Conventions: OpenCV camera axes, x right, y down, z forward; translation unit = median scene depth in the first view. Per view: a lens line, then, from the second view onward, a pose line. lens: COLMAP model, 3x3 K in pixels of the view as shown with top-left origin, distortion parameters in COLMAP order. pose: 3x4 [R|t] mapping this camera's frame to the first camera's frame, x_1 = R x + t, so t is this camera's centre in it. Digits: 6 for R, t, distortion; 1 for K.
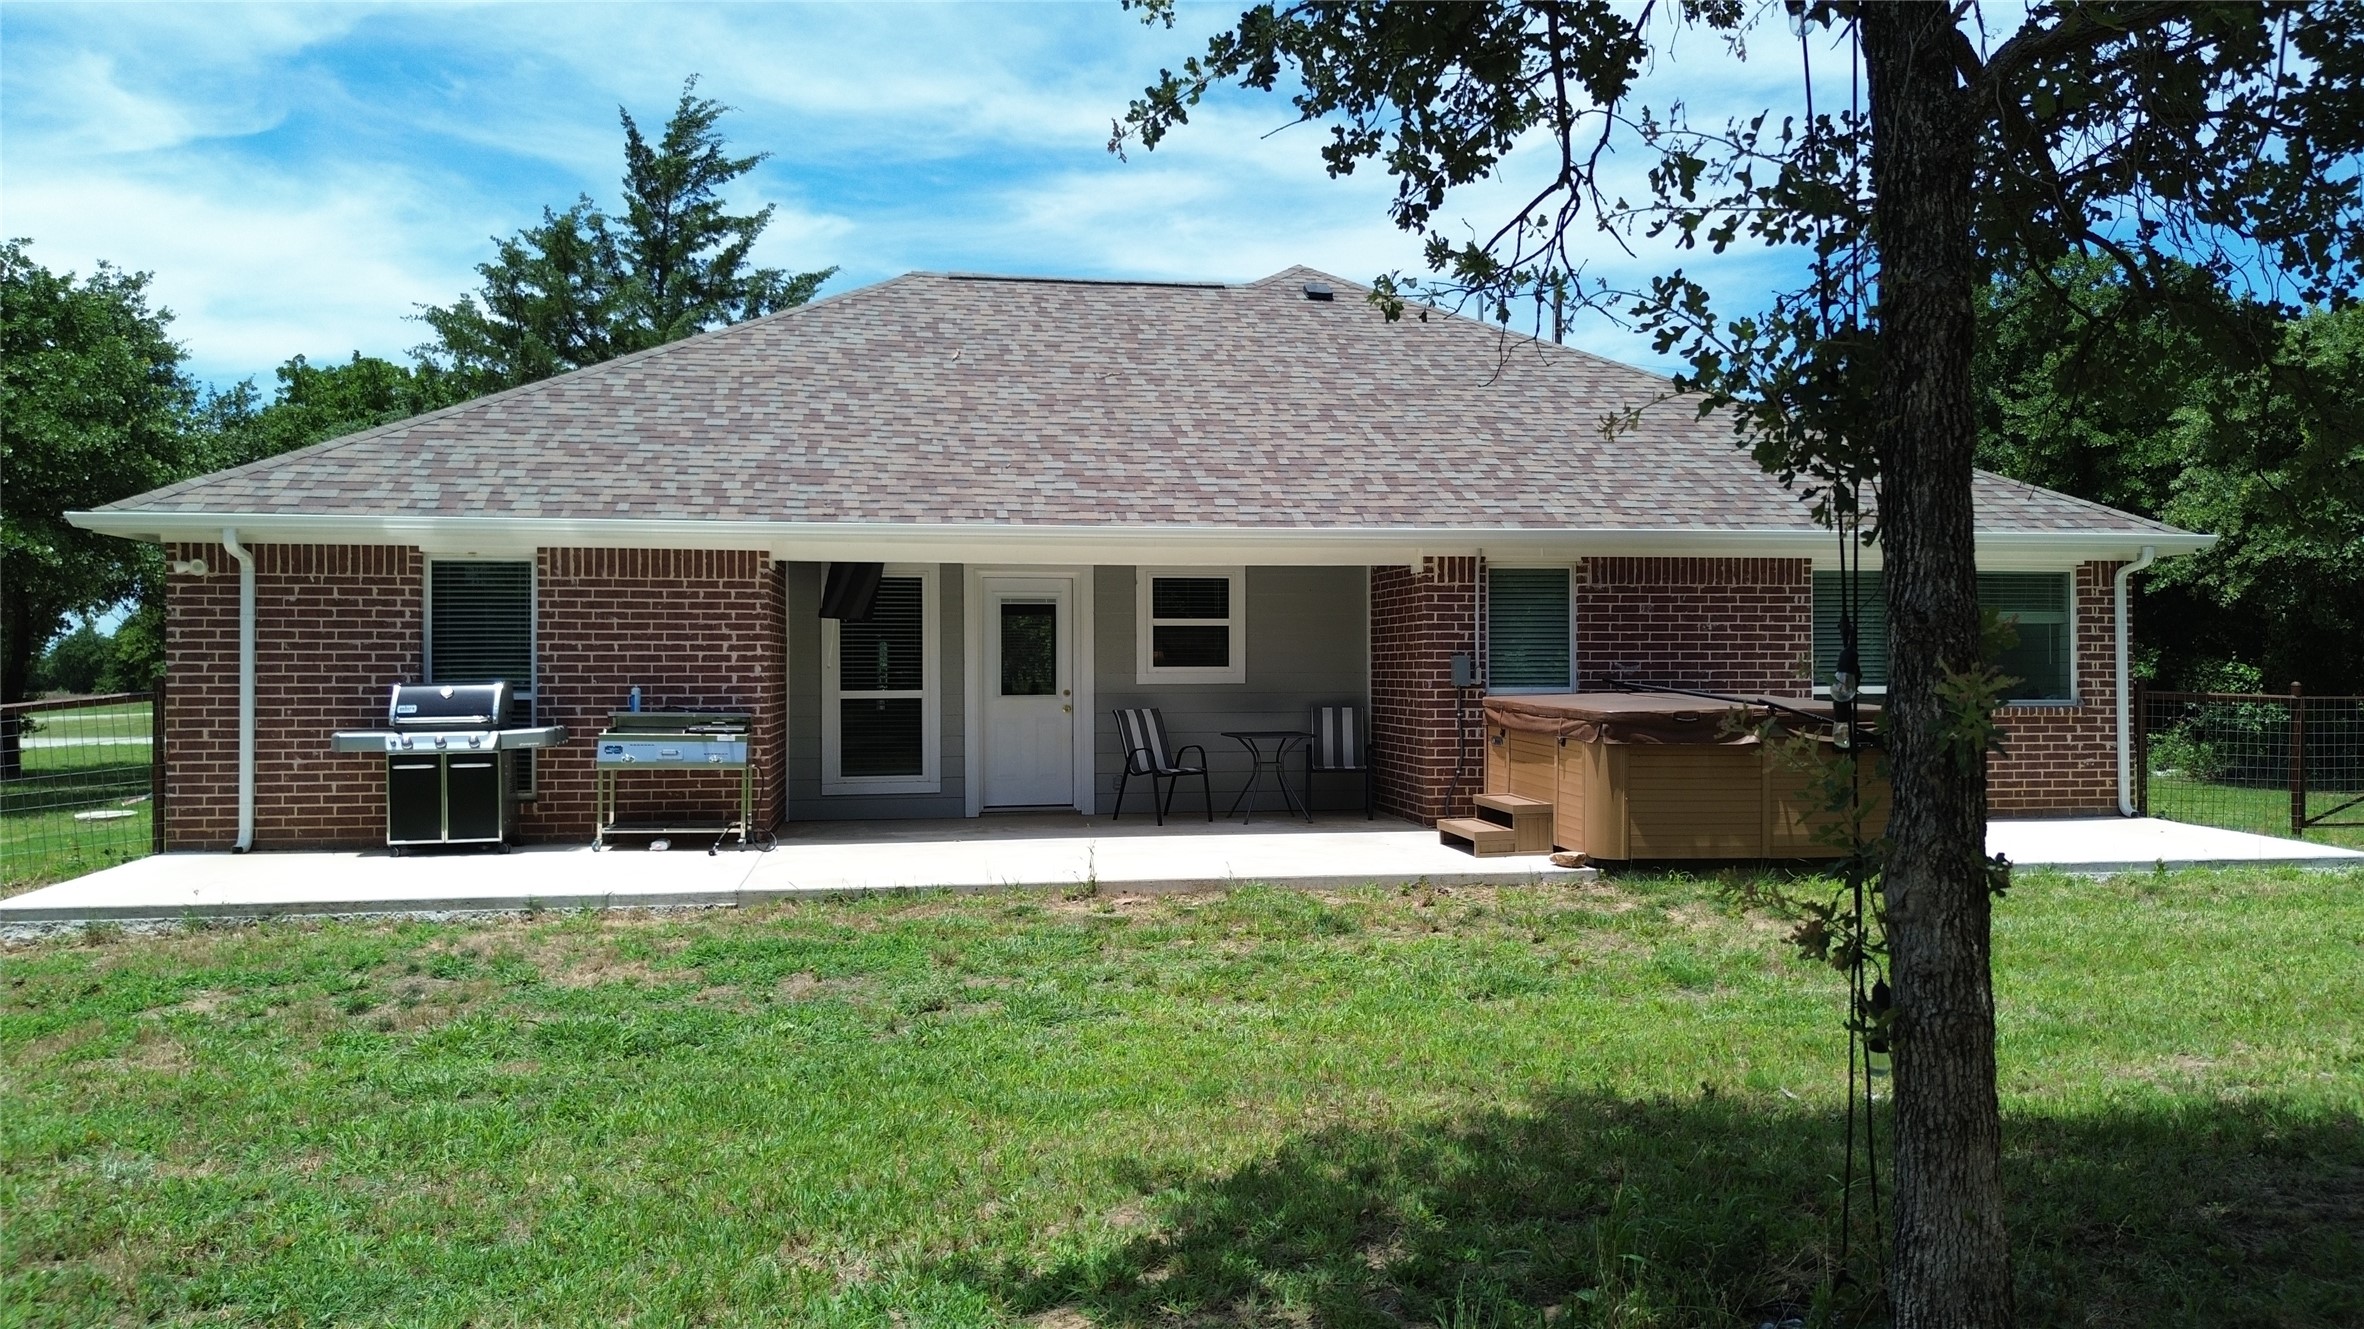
lens RADIAL K [[1682.9, 0, 1182.0], [0, 1682.9, 664.5], [0, 0, 1]] dist [0.004430, 0.003081]
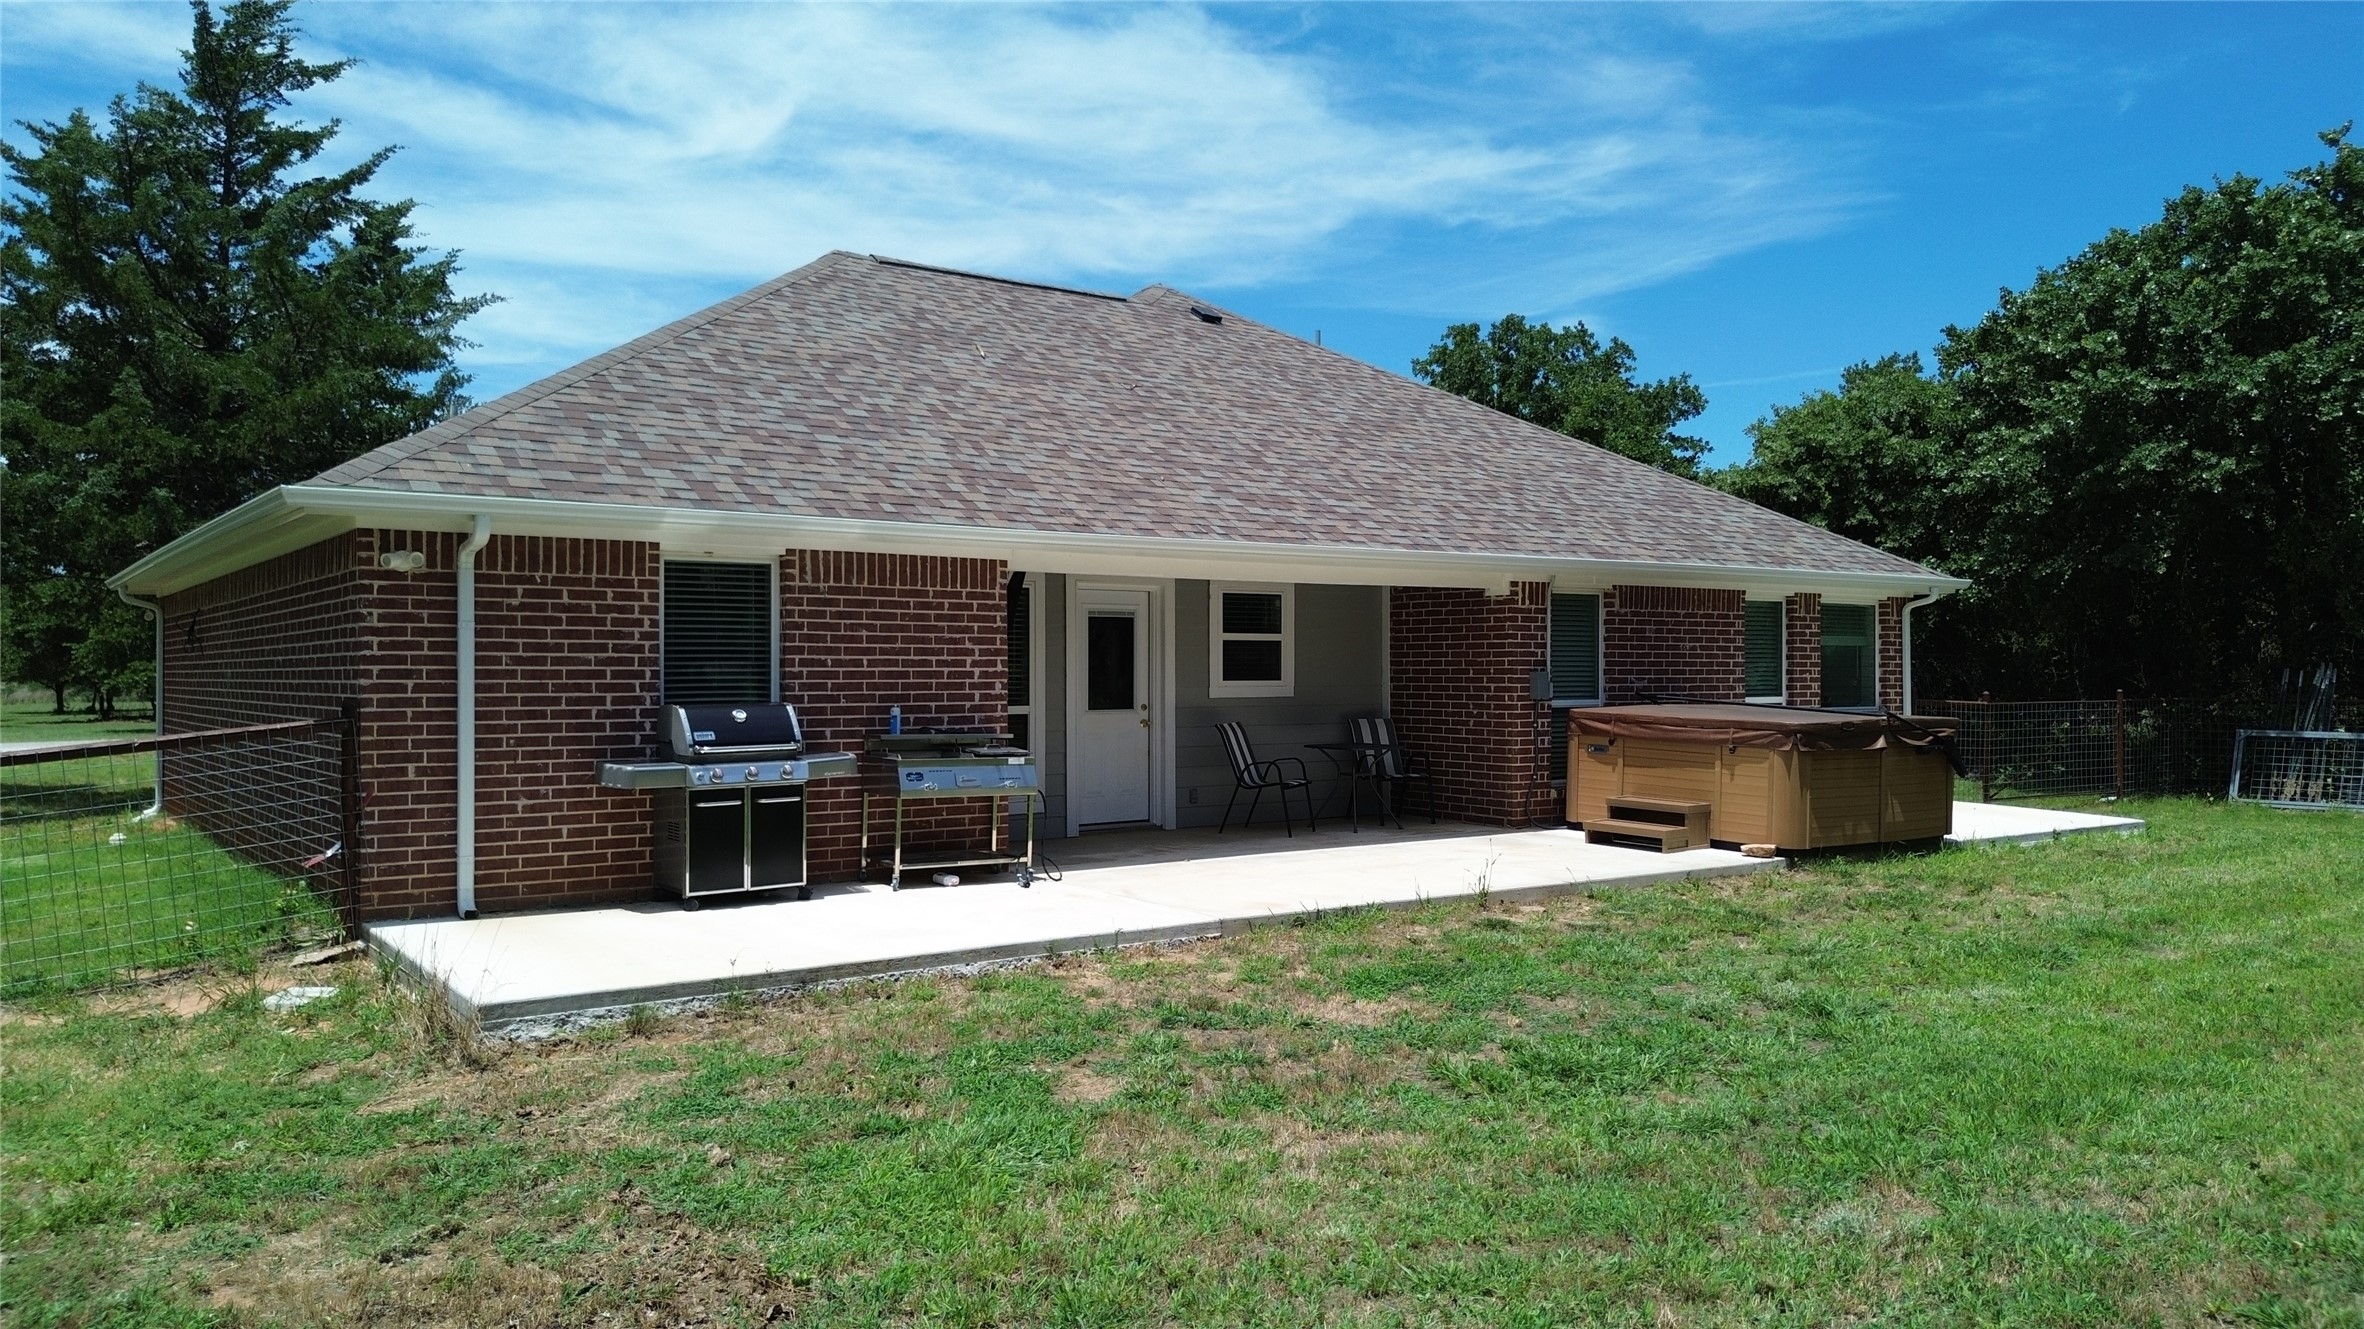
lens RADIAL K [[1688.6, 0, 1182.0], [0, 1688.6, 664.5], [0, 0, 1]] dist [0.028329, -0.001507]
pose [[0.895733, 0.003522, 0.444579, -0.589981], [-0.004355, 0.999990, 0.000852, -0.010893], [-0.444572, -0.002700, 0.895739, 0.118800]]
